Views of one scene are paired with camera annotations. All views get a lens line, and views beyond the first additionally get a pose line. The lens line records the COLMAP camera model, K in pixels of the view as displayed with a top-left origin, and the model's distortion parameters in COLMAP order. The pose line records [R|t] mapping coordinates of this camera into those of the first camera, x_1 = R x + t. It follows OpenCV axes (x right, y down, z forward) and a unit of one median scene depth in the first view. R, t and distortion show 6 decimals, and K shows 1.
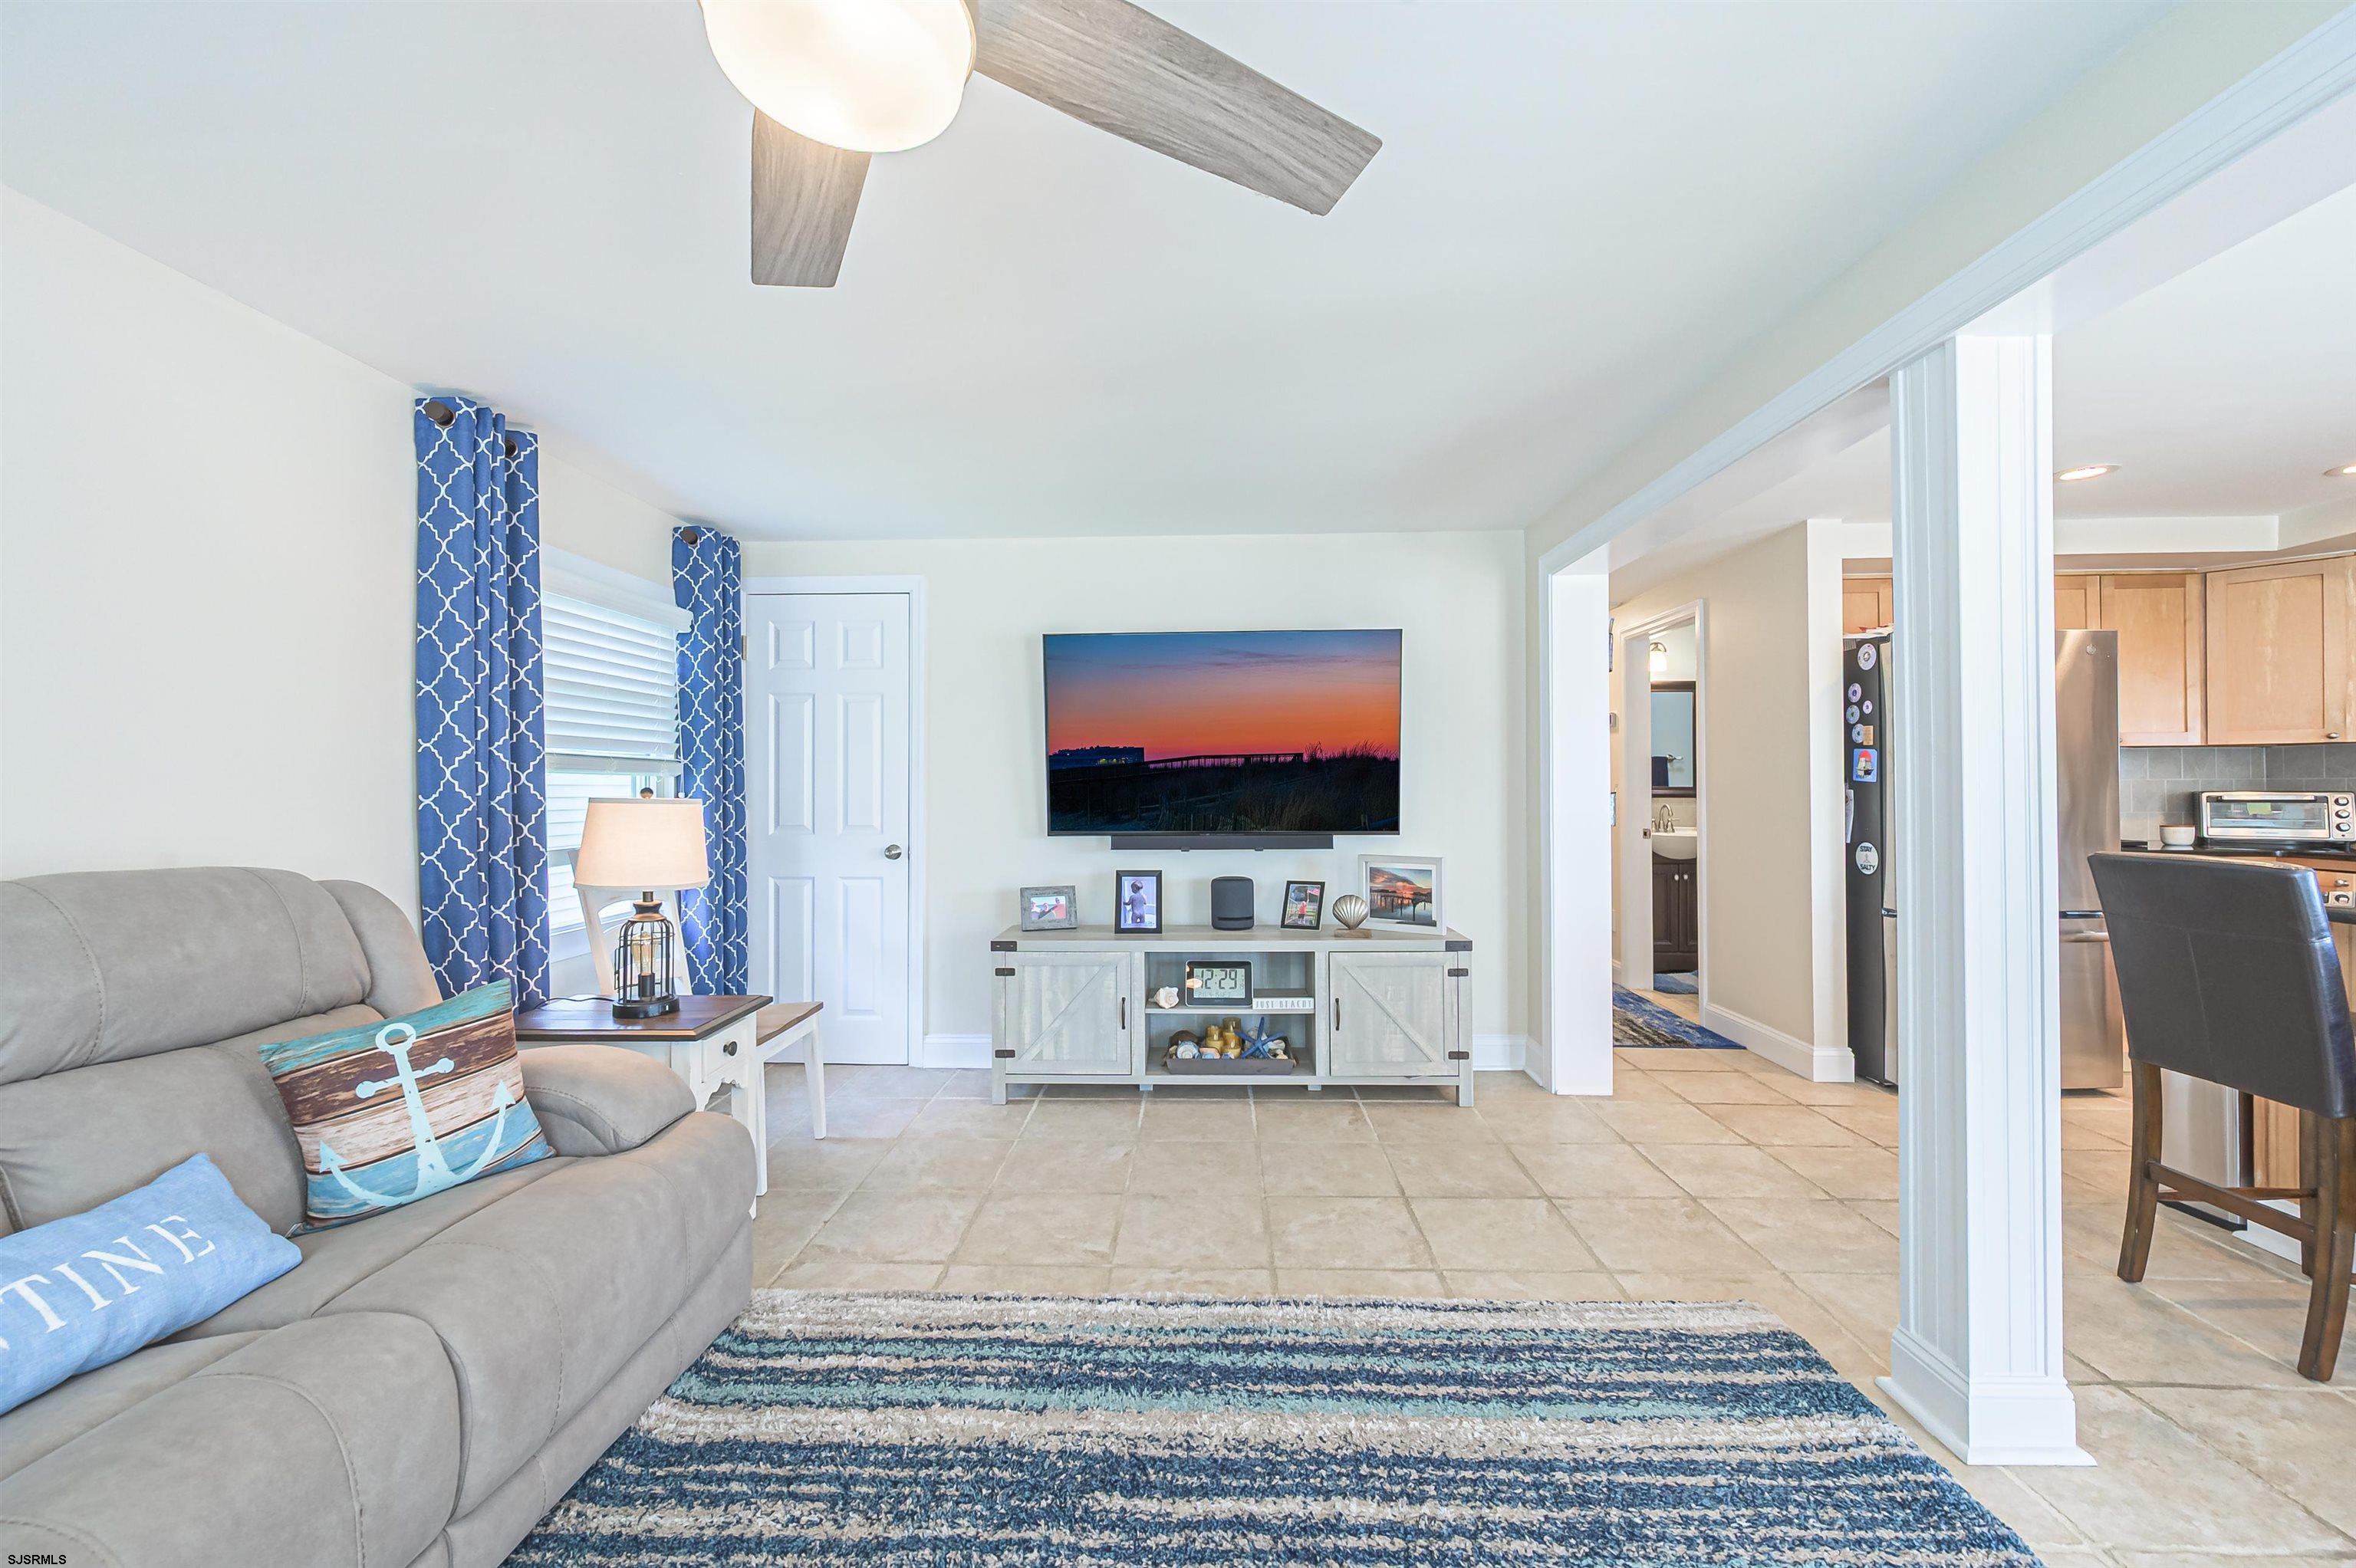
lens RADIAL K [[931.4, 0, 1175.2], [0, 931.4, 779.2], [0, 0, 1]] dist [-0.000459, 0.000054]
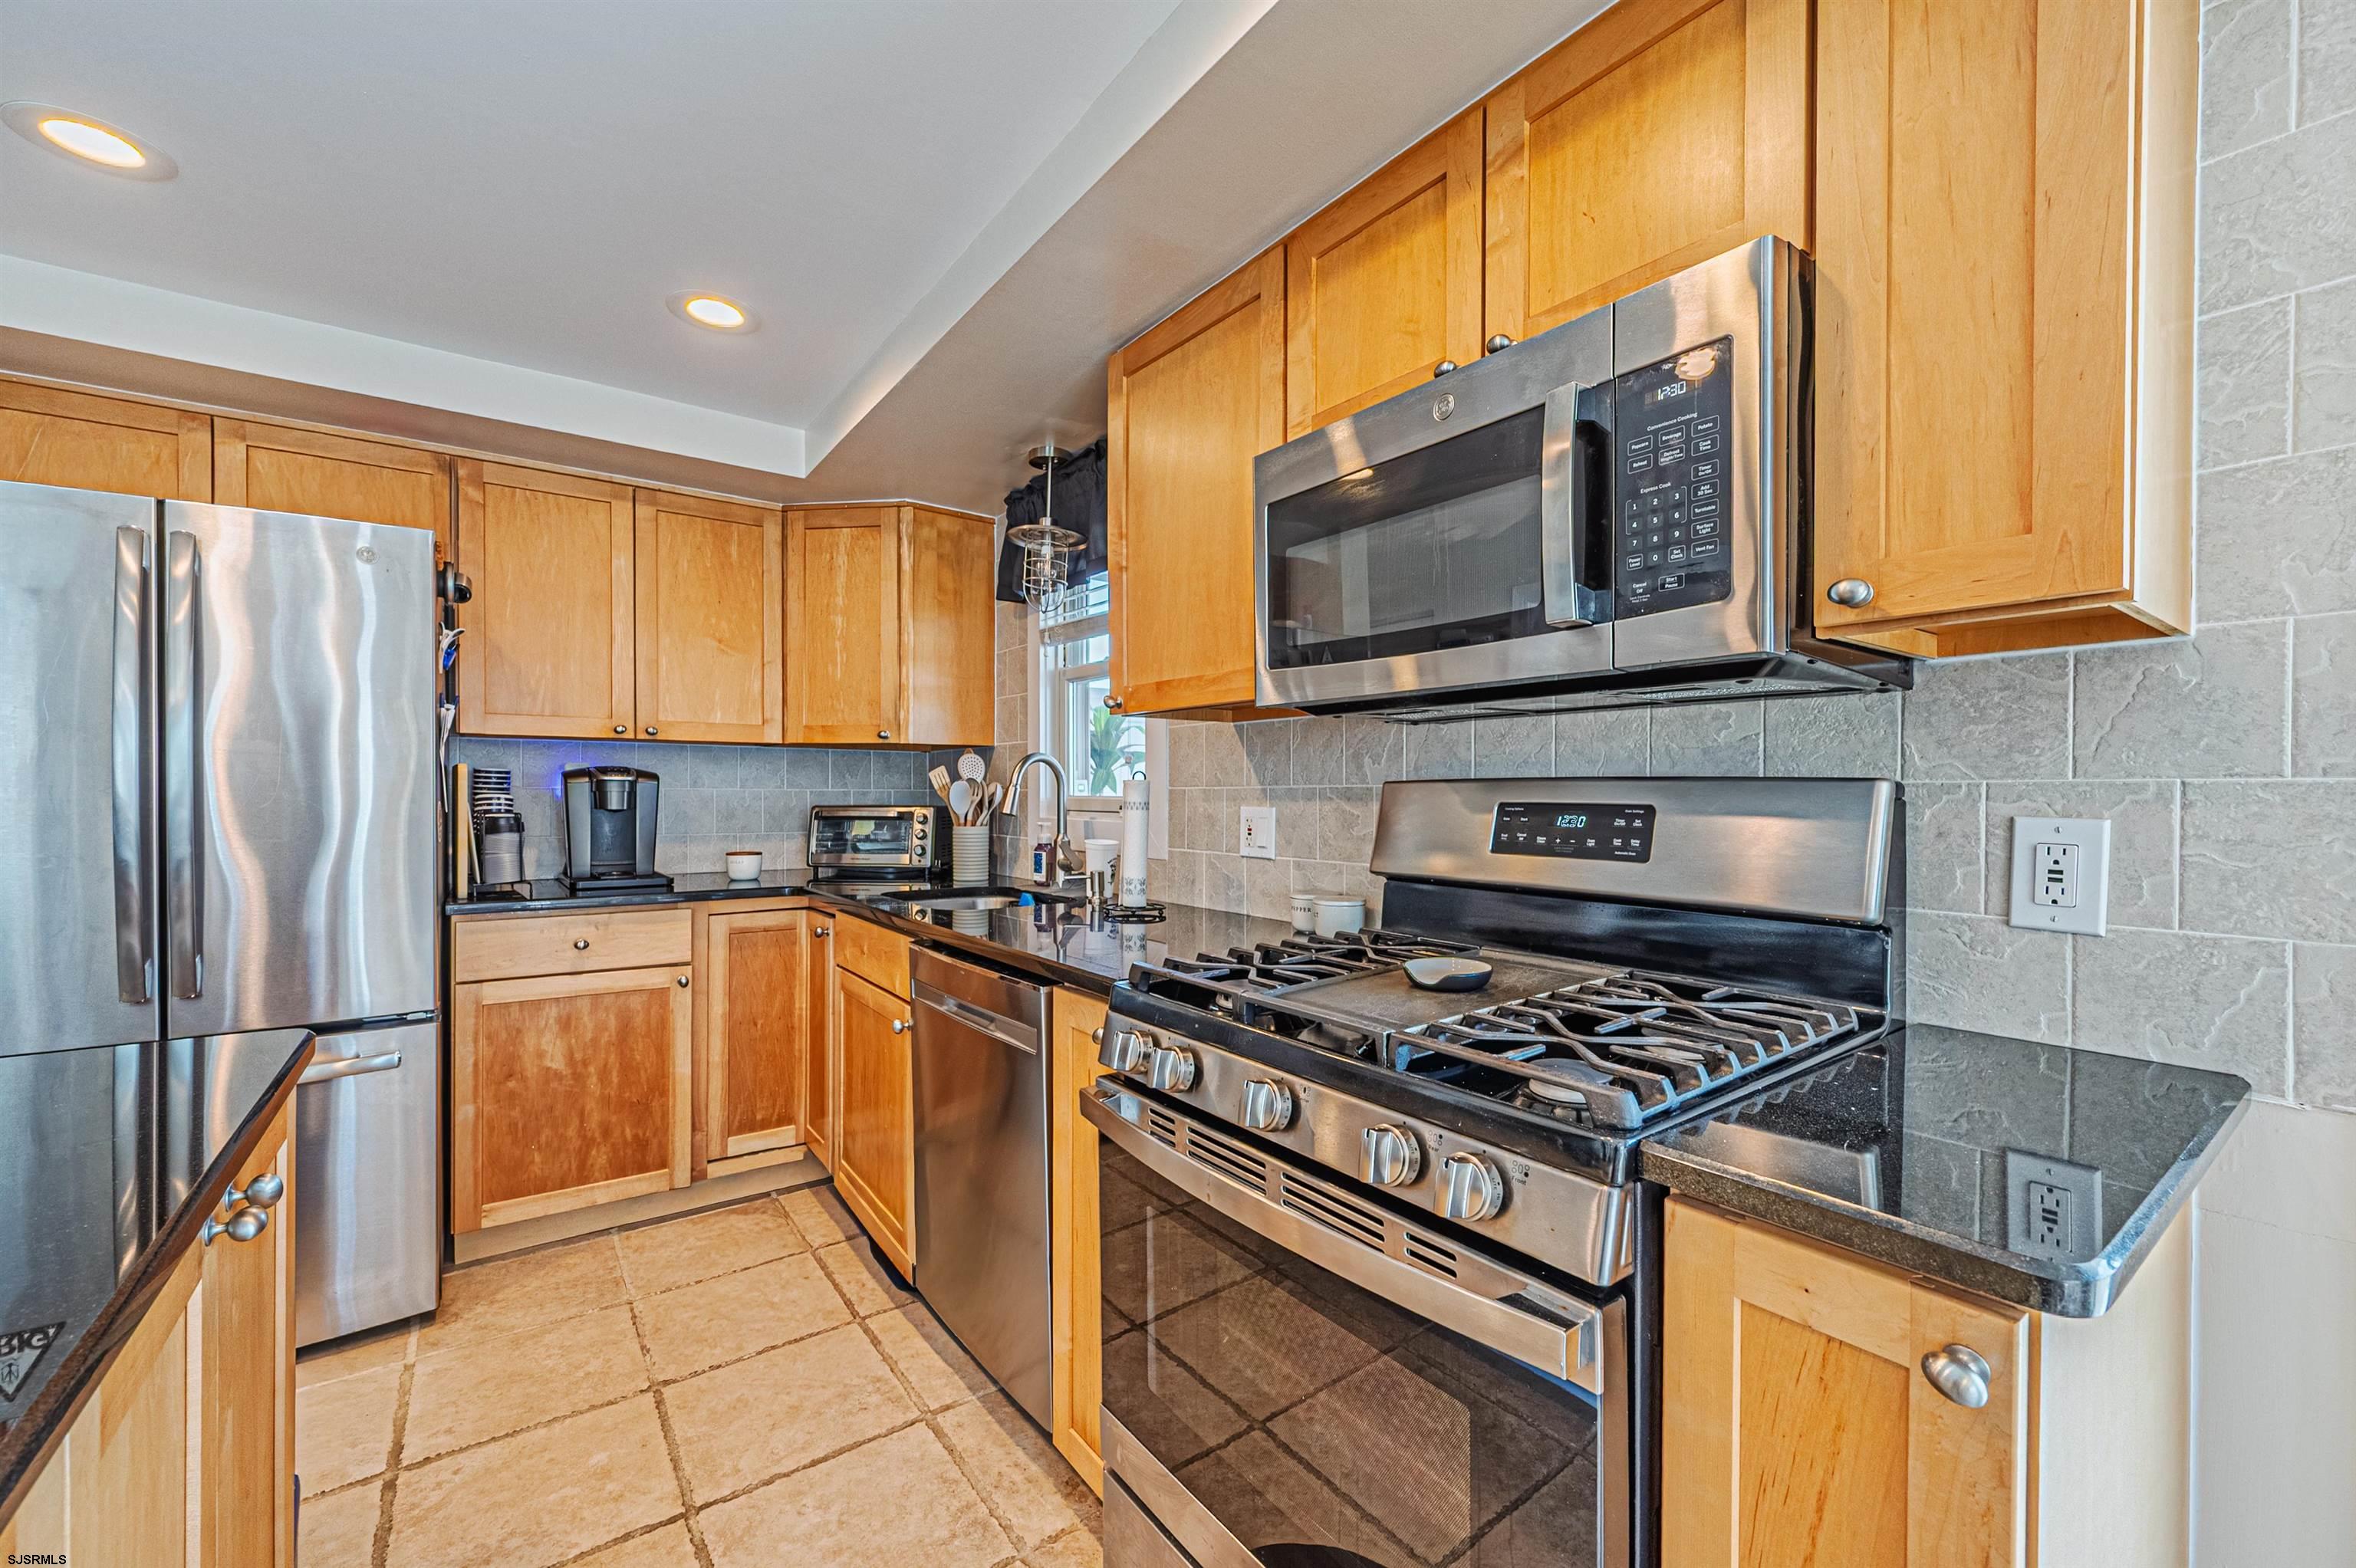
lens RADIAL K [[946.7, 0, 1179.4], [0, 946.7, 802.6], [0, 0, 1]] dist [-0.000497, 0.000128]
pose [[0.784280, 0.003931, 0.620394, 1.354583], [-0.013743, 0.999845, 0.011037, -0.003676], [-0.620254, -0.017182, 0.784213, 0.325865]]
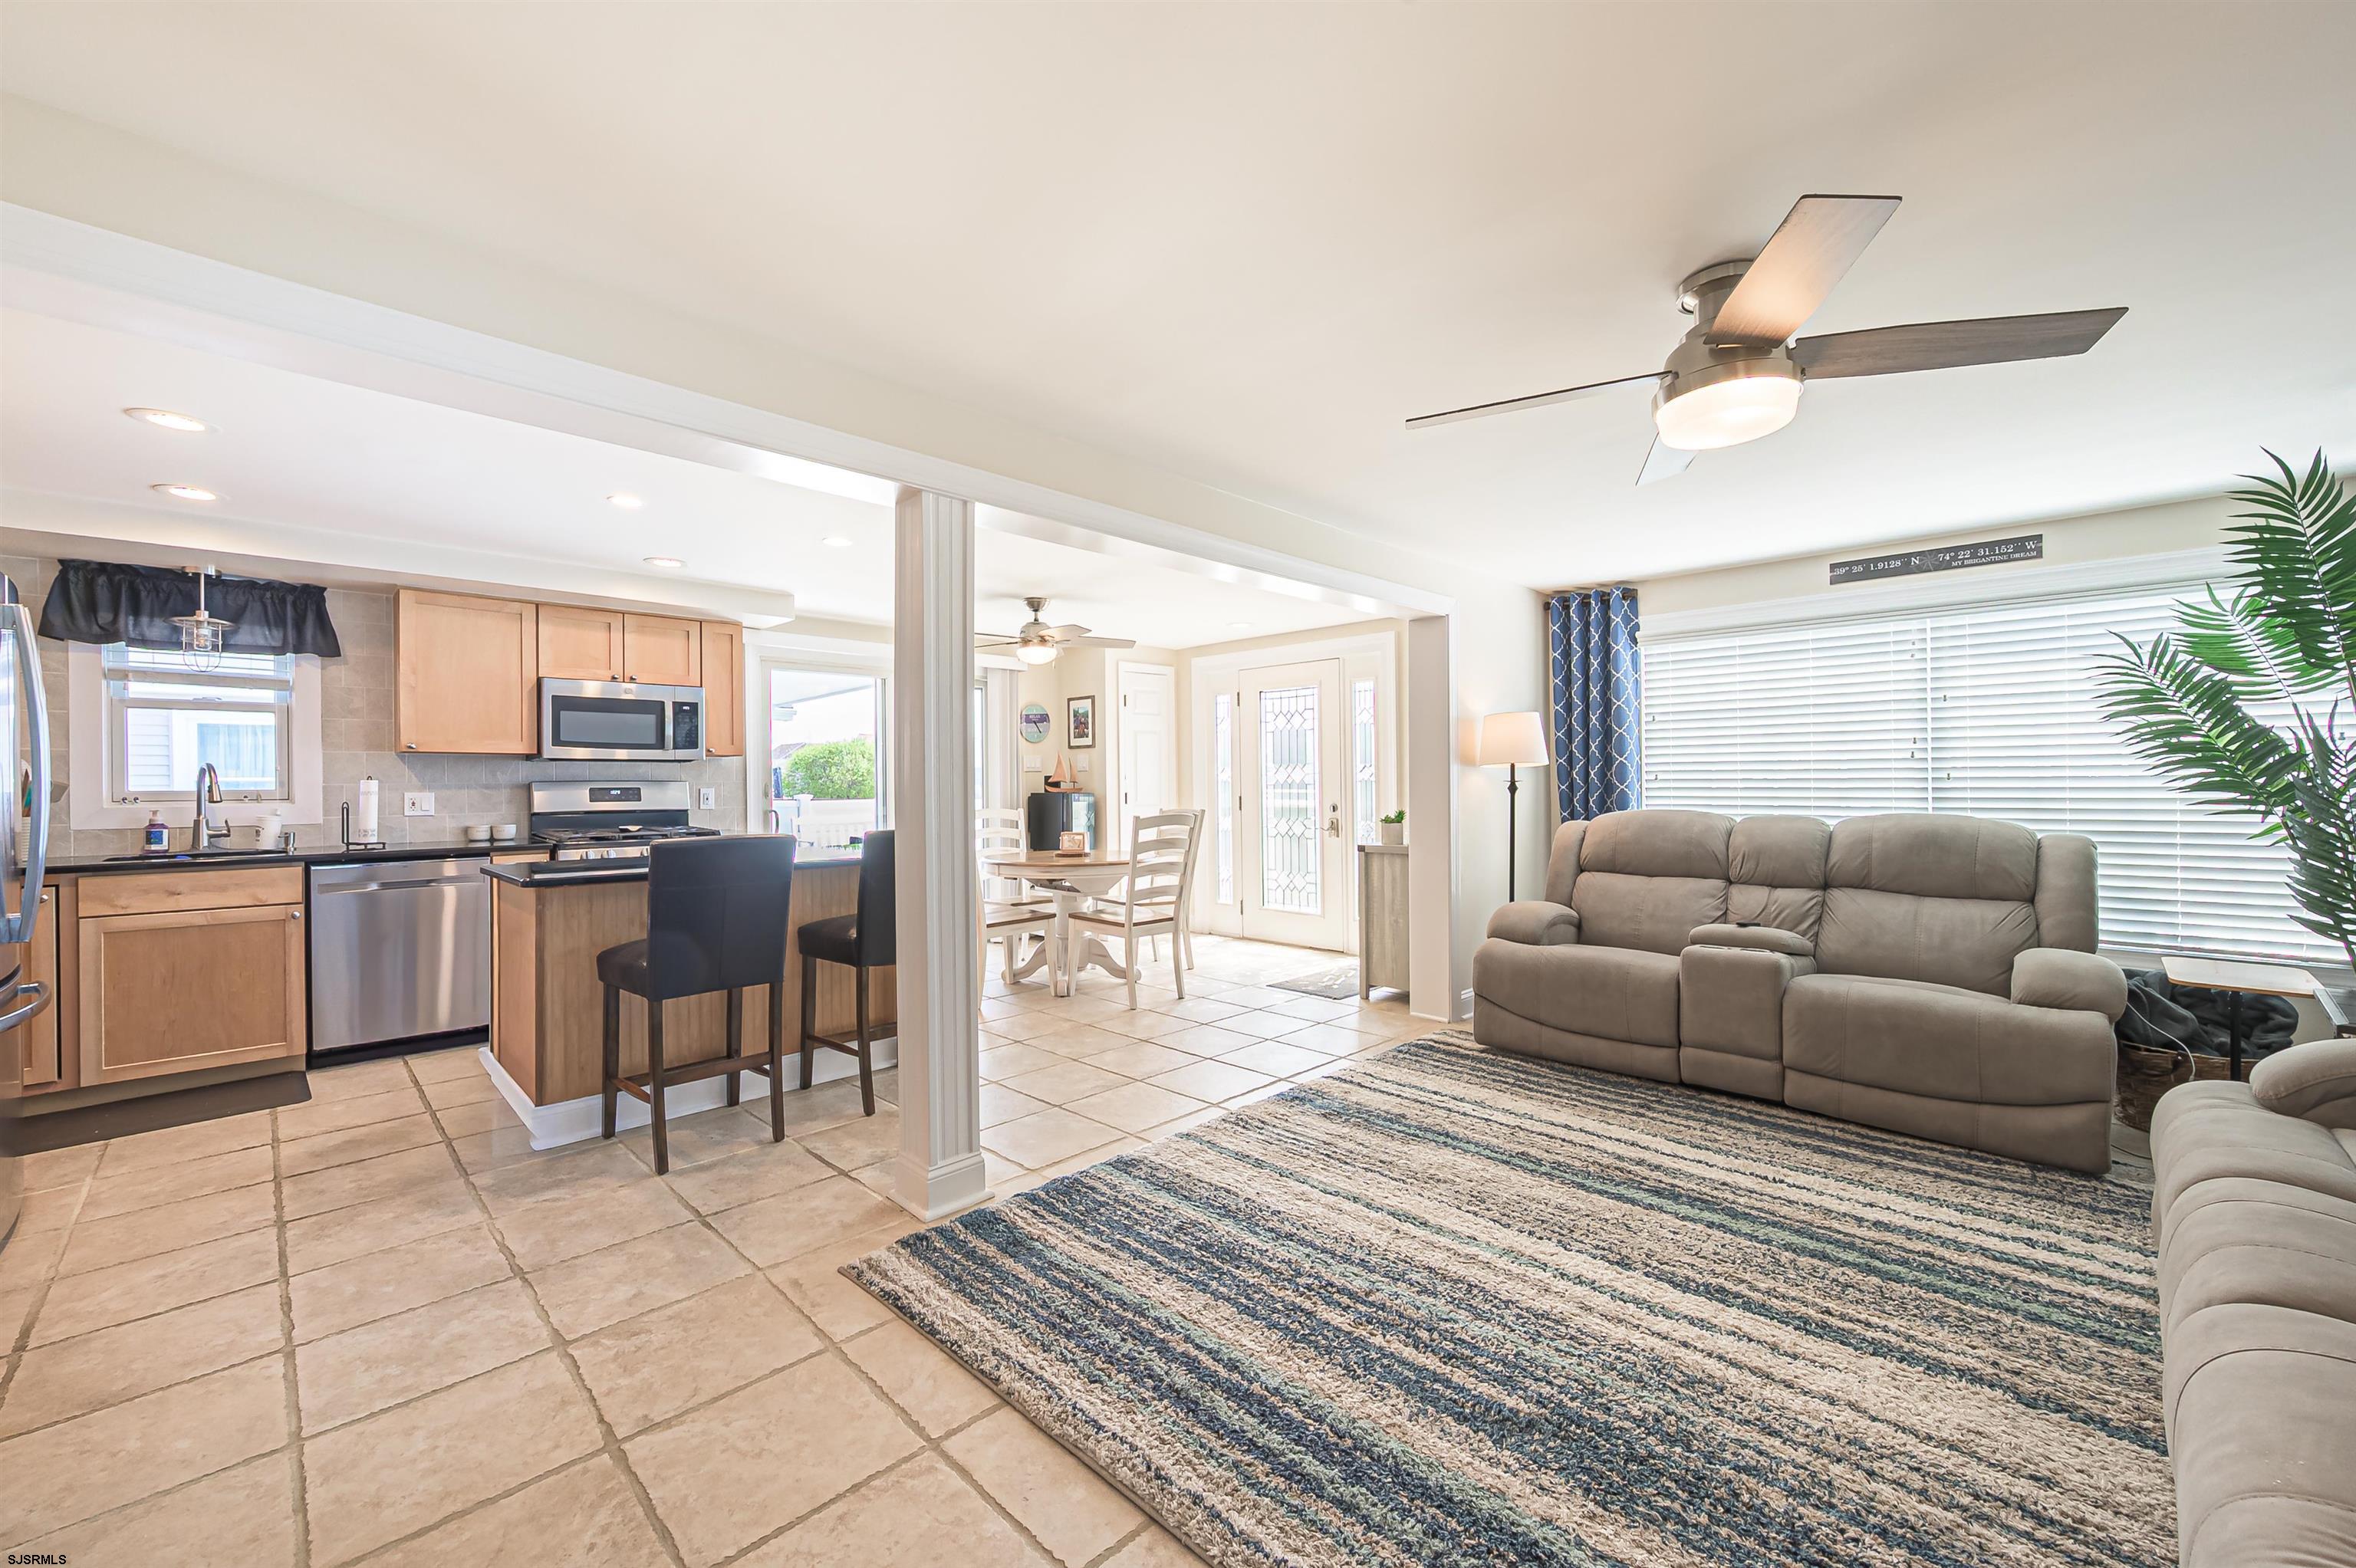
lens RADIAL K [[931.4, 0, 1175.2], [0, 931.4, 779.2], [0, 0, 1]] dist [-0.000459, 0.000054]
pose [[-0.732698, 0.012629, 0.680437, -0.314845], [0.007339, 0.999916, -0.010656, 0.011811], [-0.680515, -0.002814, -0.732729, 1.221106]]
